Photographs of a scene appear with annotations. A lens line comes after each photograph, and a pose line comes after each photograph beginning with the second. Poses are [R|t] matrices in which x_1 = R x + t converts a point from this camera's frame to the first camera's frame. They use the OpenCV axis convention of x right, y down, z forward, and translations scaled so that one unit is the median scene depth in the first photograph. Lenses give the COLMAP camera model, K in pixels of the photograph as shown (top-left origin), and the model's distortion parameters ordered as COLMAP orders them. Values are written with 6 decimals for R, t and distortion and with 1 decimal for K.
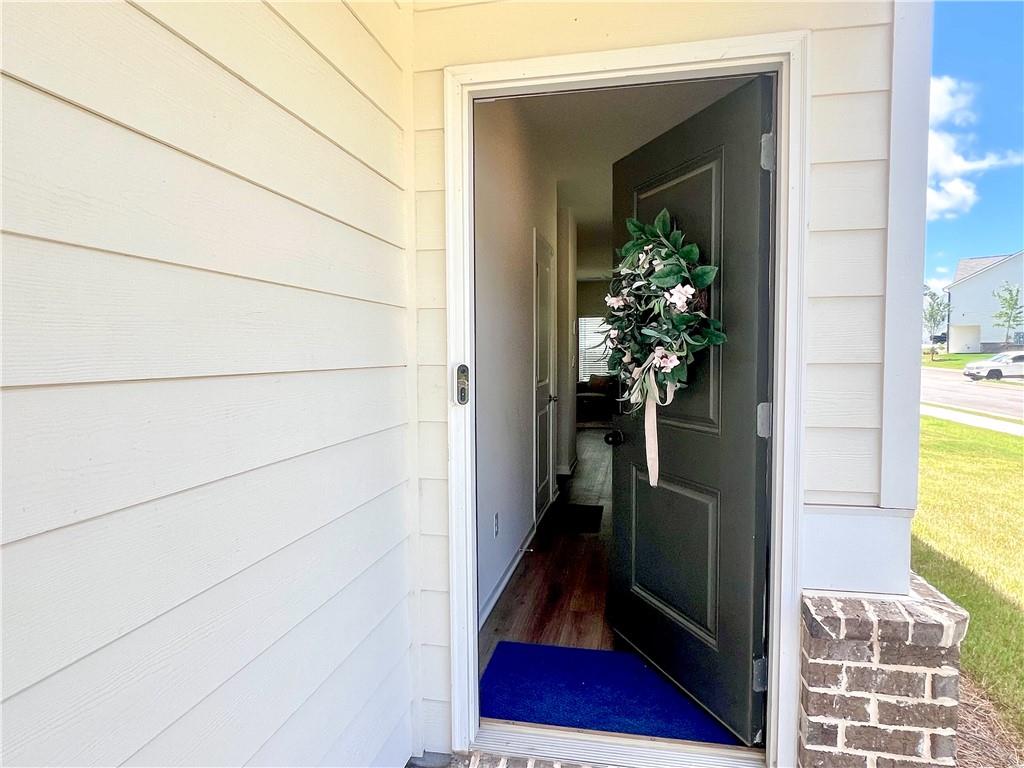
lens RADIAL K [[632.7, 0, 510.4], [0, 632.7, 378.8], [0, 0, 1]] dist [-0.005987, 0.001346]
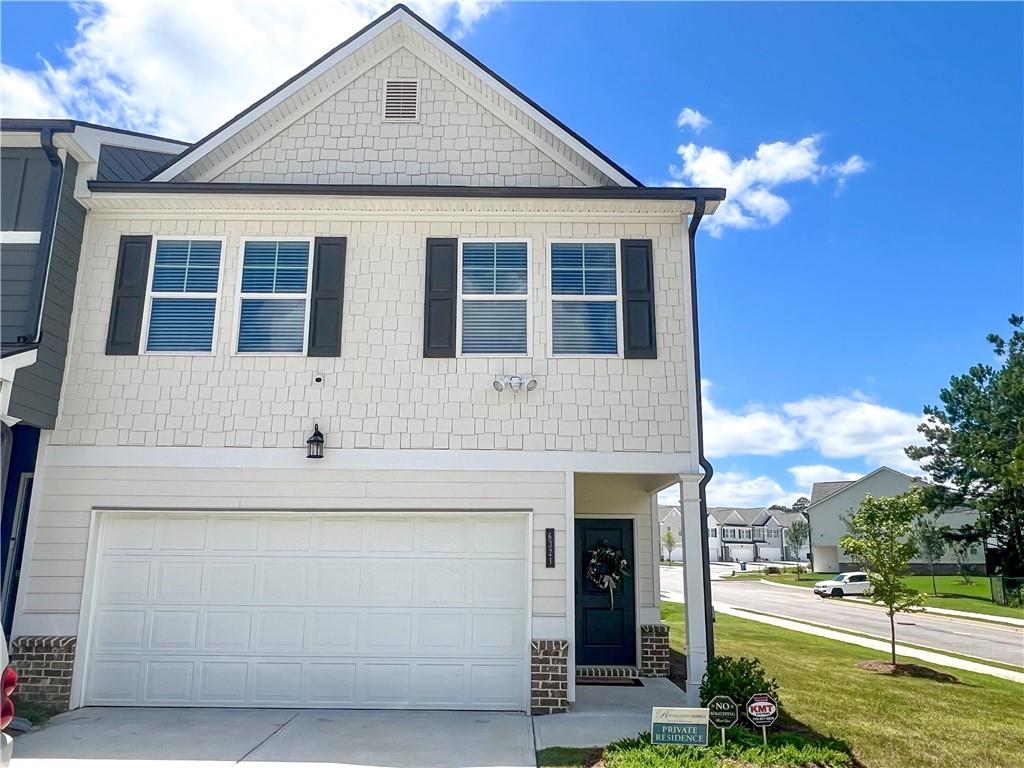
lens RADIAL K [[739.0, 0, 505.2], [0, 739.0, 395.6], [0, 0, 1]] dist [0.001842, 0.005075]
pose [[0.982306, 0.057565, 0.178218, -0.099678], [-0.008562, 0.964398, -0.264315, 0.008315], [-0.187088, 0.258112, 0.947827, -0.275397]]
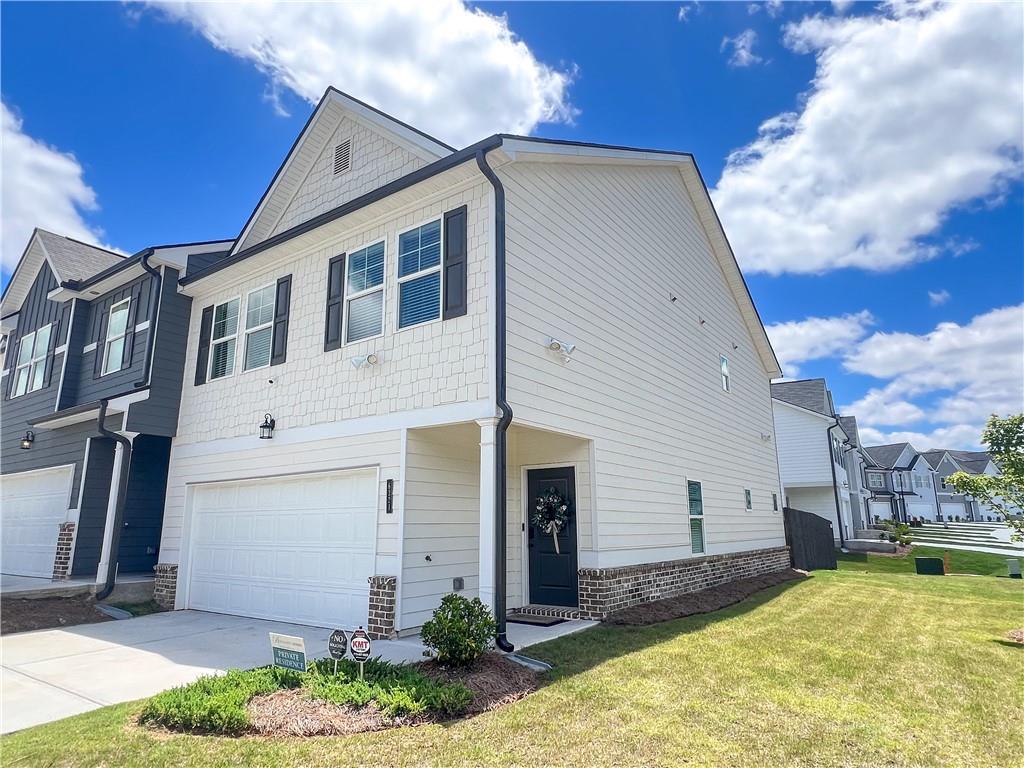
lens RADIAL K [[597.7, 0, 513.3], [0, 597.7, 386.2], [0, 0, 1]] dist [0.005415, -0.001137]
pose [[0.909988, -0.094319, -0.403763, 0.118107], [-0.014752, 0.965802, -0.258860, 0.010132], [0.414371, 0.241516, 0.877477, -0.220064]]
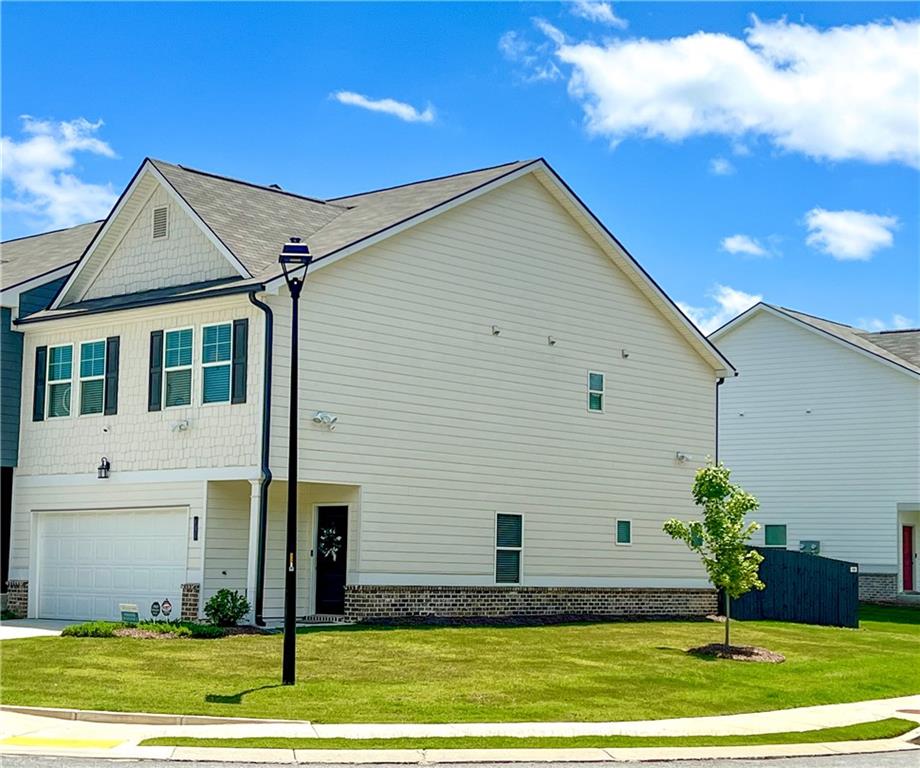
lens RADIAL K [[1552.7, 0, 508.6], [0, 1552.7, 402.9], [0, 0, 1]] dist [0.136968, 0.000000]
pose [[0.867159, -0.031905, -0.497008, 0.576773], [-0.041468, 0.989855, -0.135894, 0.034282], [0.496302, 0.138452, 0.857039, -0.709180]]
